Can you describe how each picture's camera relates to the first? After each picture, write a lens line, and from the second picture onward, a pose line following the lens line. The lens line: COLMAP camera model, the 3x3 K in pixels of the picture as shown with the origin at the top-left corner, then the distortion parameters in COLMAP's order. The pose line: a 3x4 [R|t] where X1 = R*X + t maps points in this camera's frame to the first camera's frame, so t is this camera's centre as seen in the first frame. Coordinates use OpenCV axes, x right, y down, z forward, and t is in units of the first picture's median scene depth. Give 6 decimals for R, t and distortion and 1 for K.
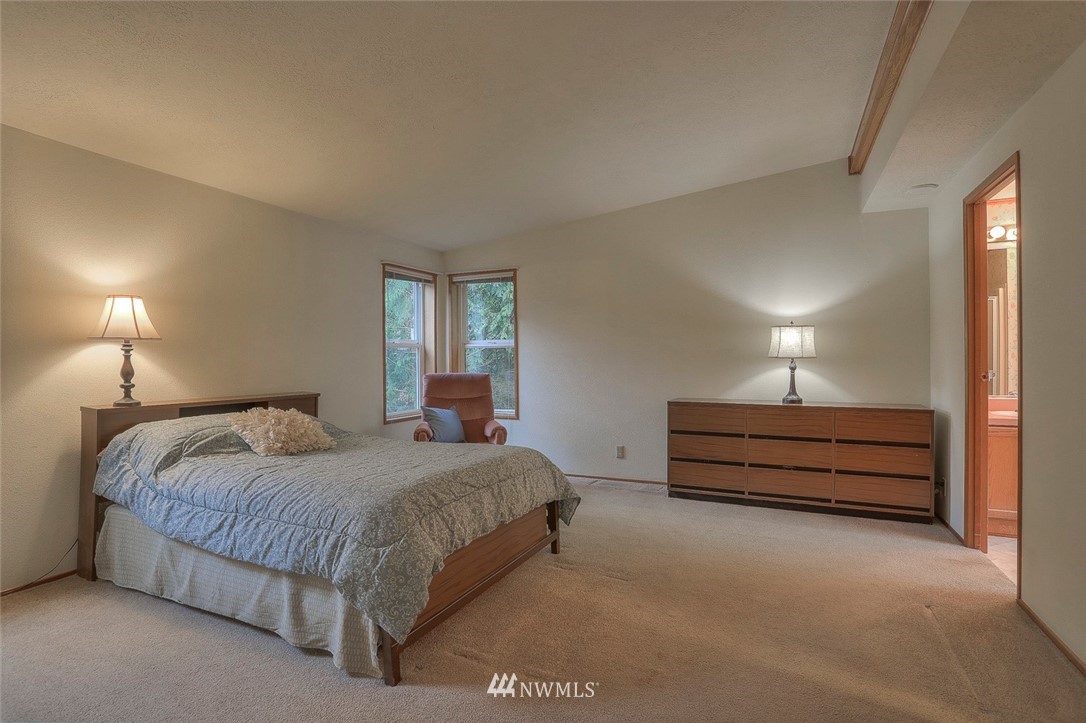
lens RADIAL K [[539.8, 0, 548.8], [0, 539.8, 356.8], [0, 0, 1]] dist [-0.049676, 0.018364]
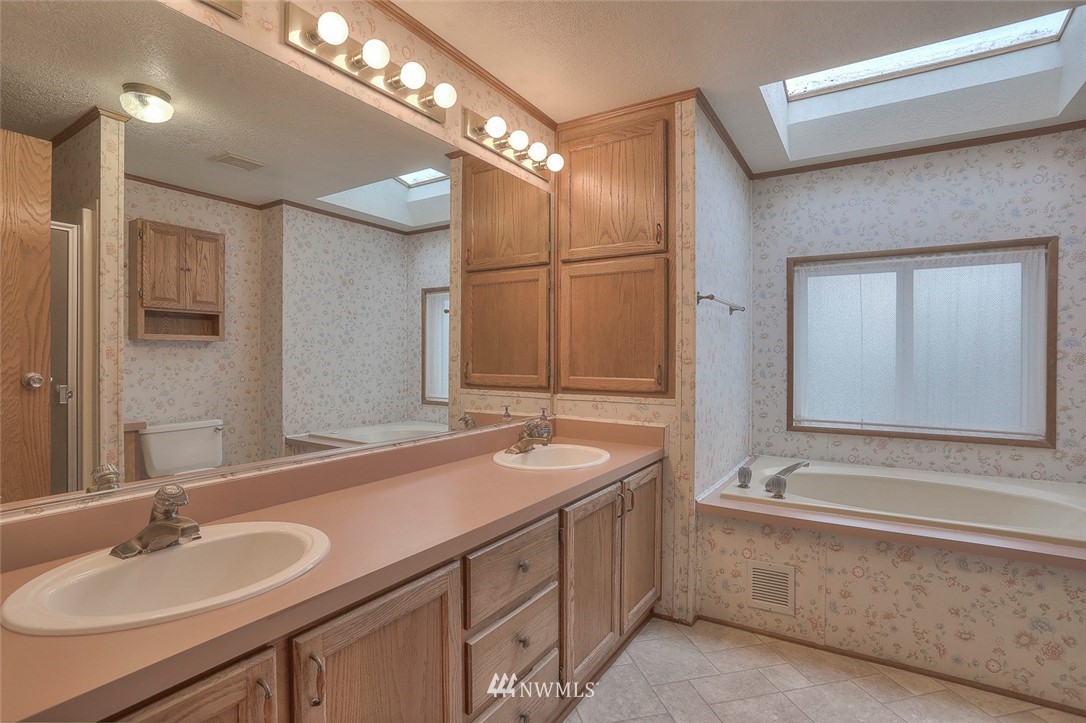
lens RADIAL K [[539.8, 0, 541.3], [0, 539.8, 360.0], [0, 0, 1]] dist [-0.049676, 0.018364]
pose [[0.145612, -0.002310, 0.989339, 0.737213], [0.002224, 0.999996, 0.002008, 0.007568], [-0.989339, 0.001908, 0.145617, 0.856275]]
